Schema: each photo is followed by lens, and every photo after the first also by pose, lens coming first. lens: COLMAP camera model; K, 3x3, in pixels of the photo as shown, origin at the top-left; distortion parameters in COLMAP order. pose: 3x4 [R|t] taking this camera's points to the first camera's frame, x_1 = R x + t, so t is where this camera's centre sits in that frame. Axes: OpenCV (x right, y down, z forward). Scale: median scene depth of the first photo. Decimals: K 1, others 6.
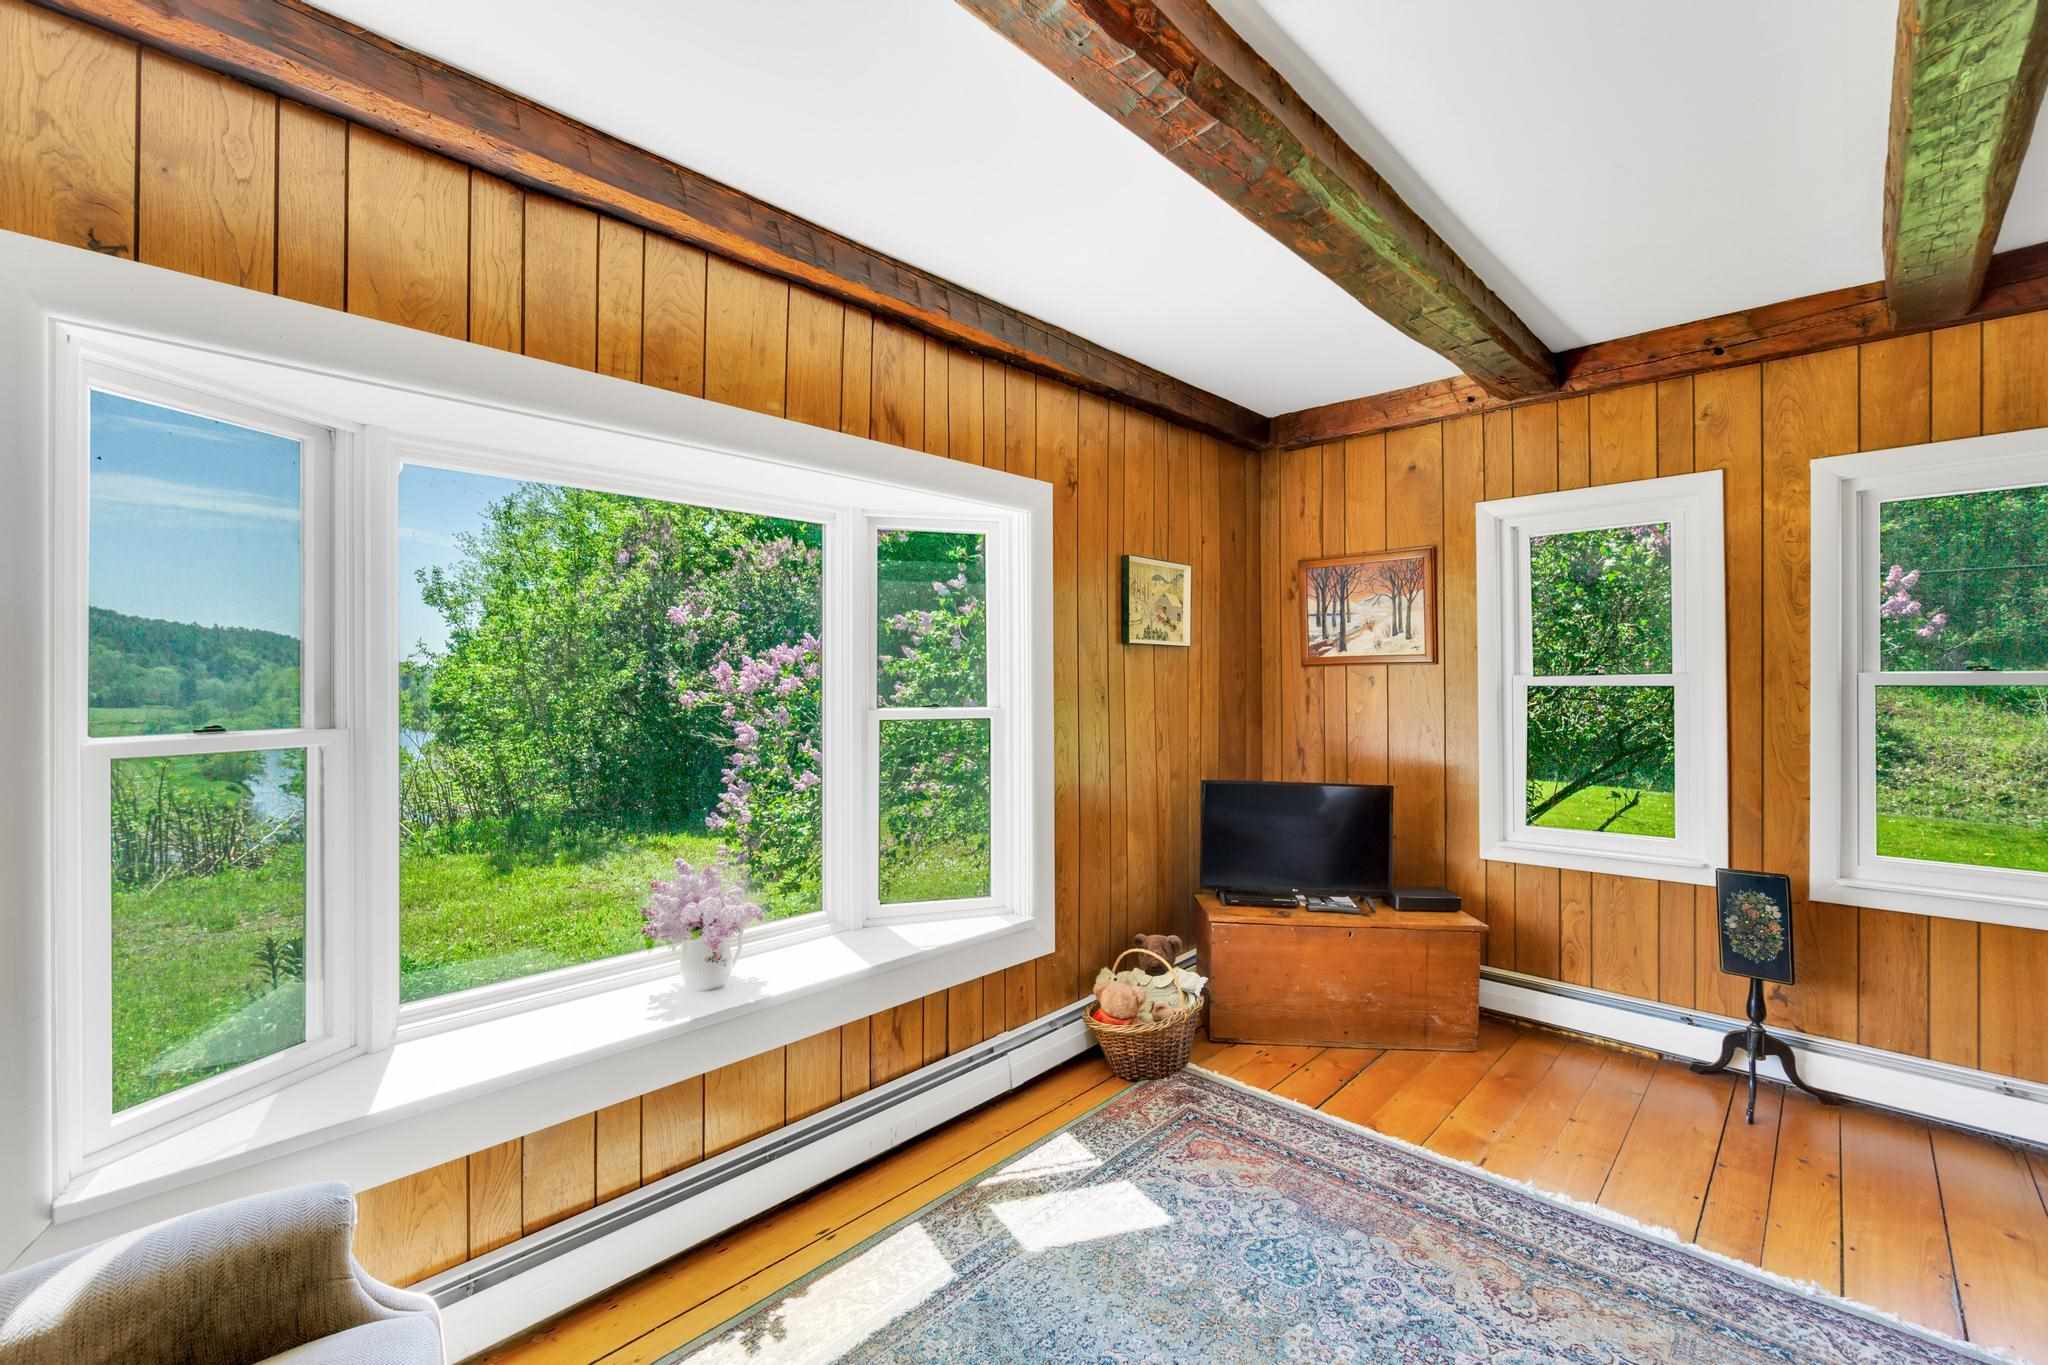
lens RADIAL K [[897.3, 0, 1029.6], [0, 897.3, 681.1], [0, 0, 1]] dist [0.000515, 0.002620]
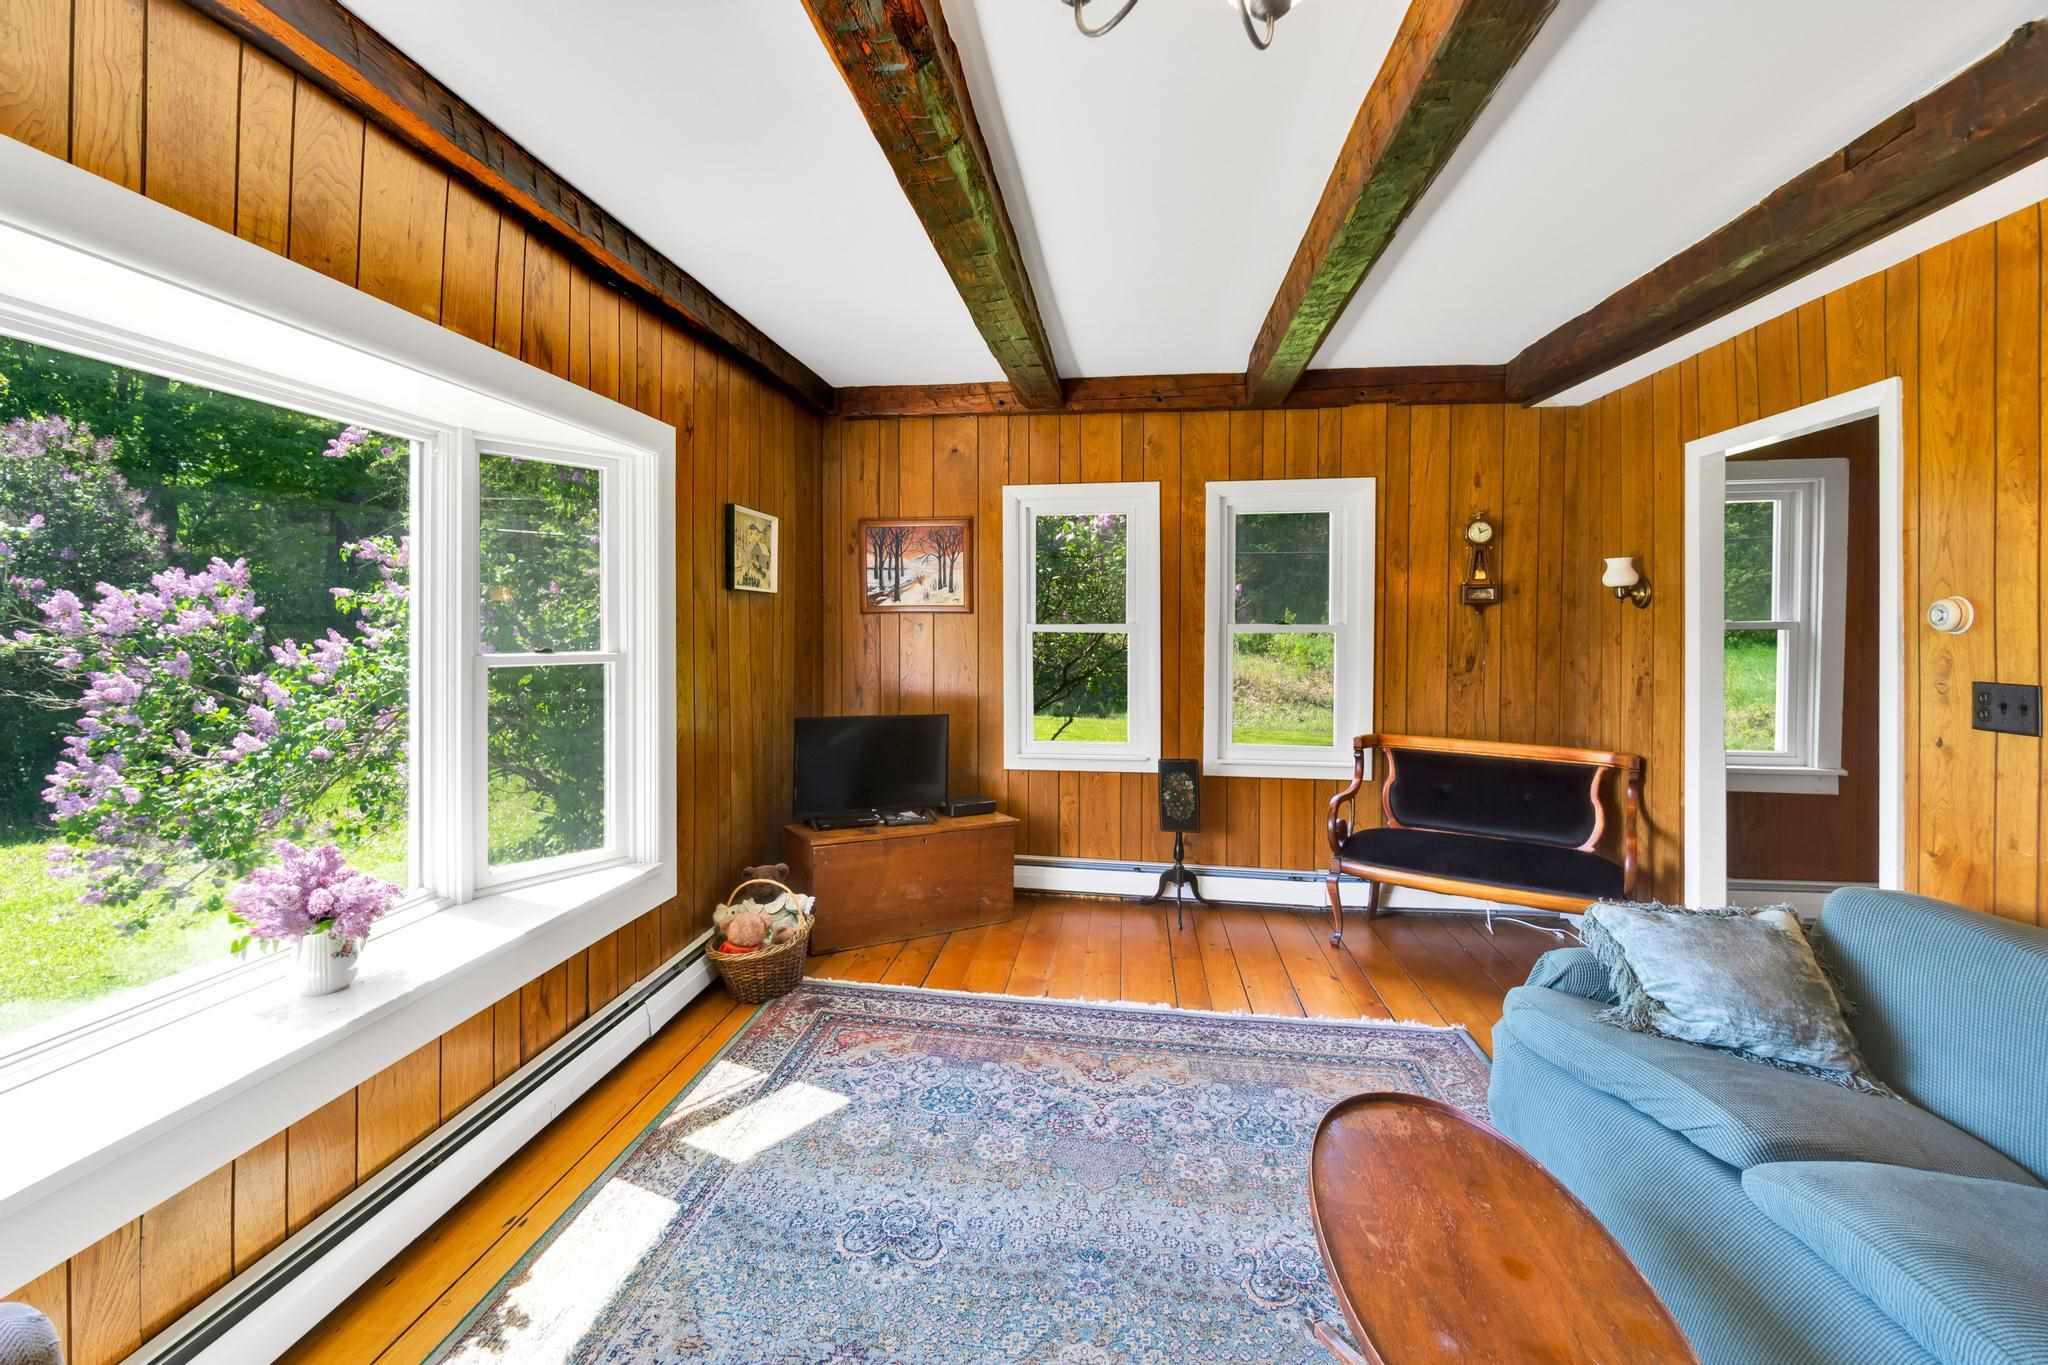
lens RADIAL K [[897.3, 0, 1015.4], [0, 897.3, 623.6], [0, 0, 1]] dist [0.000515, 0.002620]
pose [[0.815830, 0.009187, 0.578219, -0.265324], [-0.007537, 0.999958, -0.005253, 0.000633], [-0.578243, -0.000073, 0.815865, -0.040224]]
